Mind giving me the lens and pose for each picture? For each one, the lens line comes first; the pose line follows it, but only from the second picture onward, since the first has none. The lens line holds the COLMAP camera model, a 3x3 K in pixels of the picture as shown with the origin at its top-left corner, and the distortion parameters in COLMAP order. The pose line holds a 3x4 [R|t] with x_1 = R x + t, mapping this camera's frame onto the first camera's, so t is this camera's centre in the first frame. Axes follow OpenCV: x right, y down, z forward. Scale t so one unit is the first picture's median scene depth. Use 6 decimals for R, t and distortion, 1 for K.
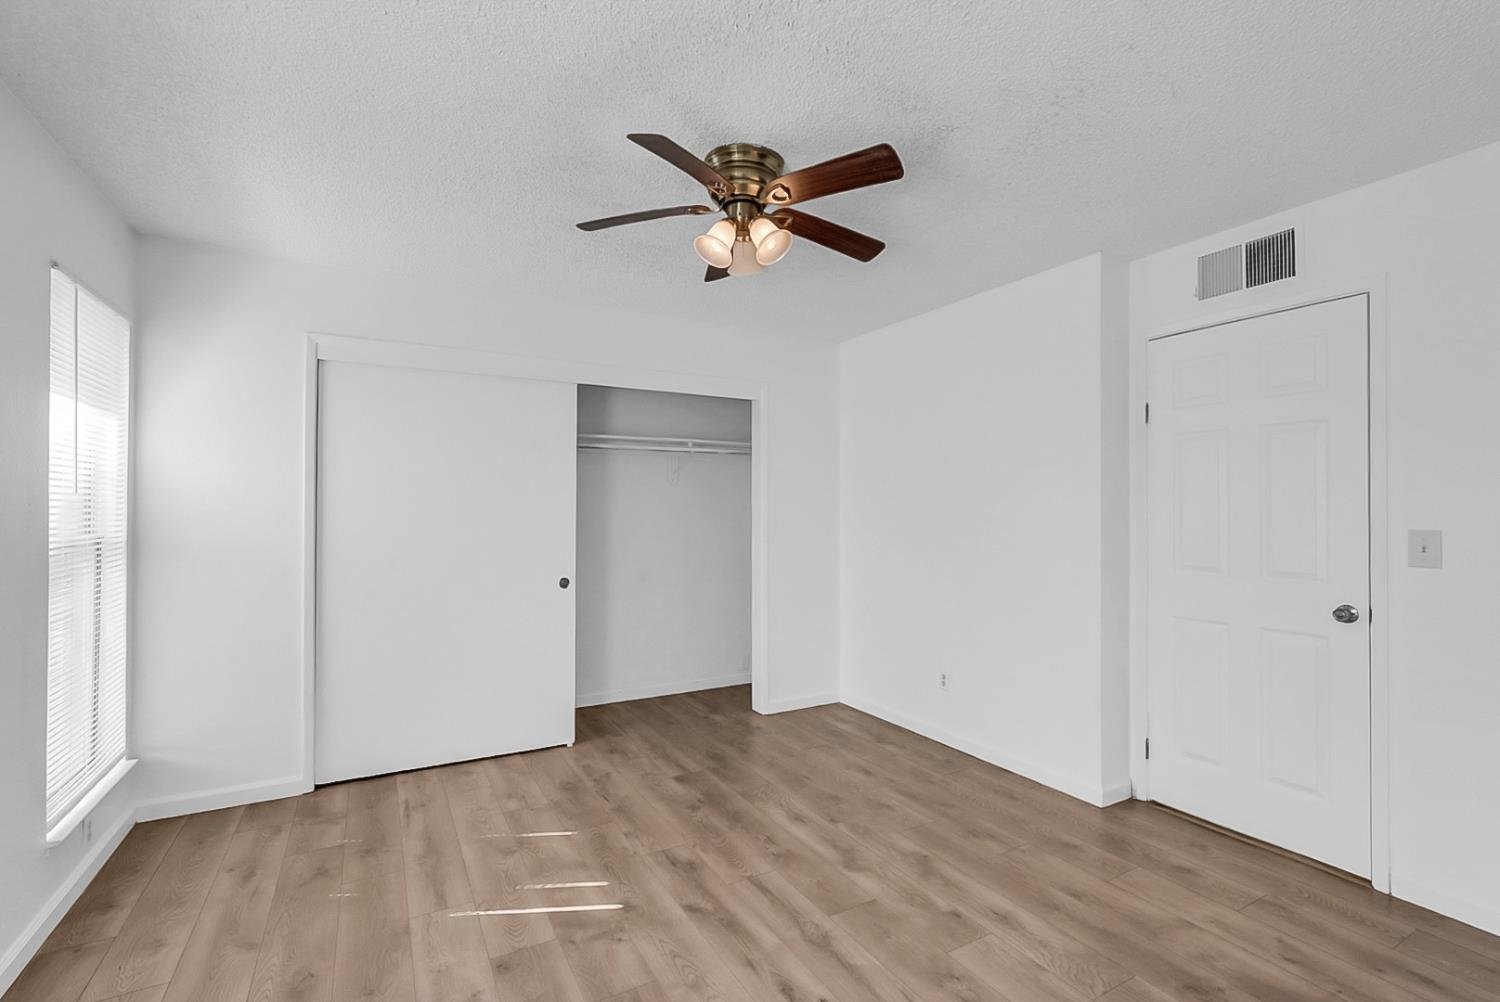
lens RADIAL K [[672.9, 0, 741.9], [0, 672.9, 501.4], [0, 0, 1]] dist [0.003086, 0.002322]
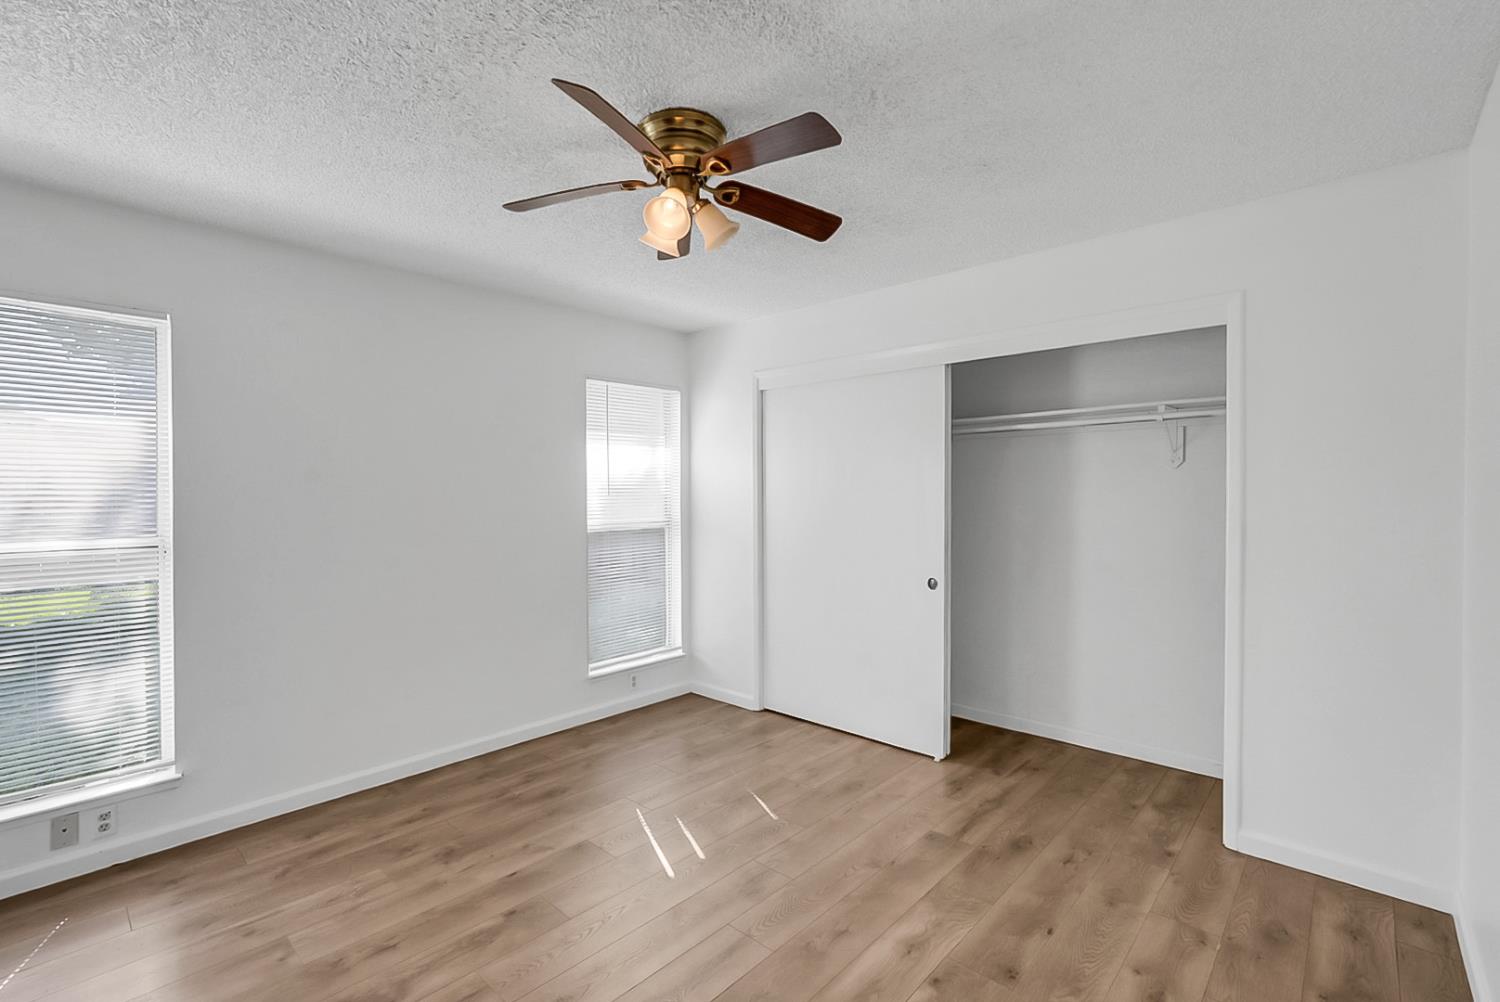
lens RADIAL K [[672.9, 0, 750.3], [0, 672.9, 503.3], [0, 0, 1]] dist [0.003086, 0.002322]
pose [[0.321739, 0.014165, -0.946723, 0.531910], [0.019384, 0.999580, 0.021543, -0.014638], [0.946630, -0.025283, 0.321329, 0.468763]]
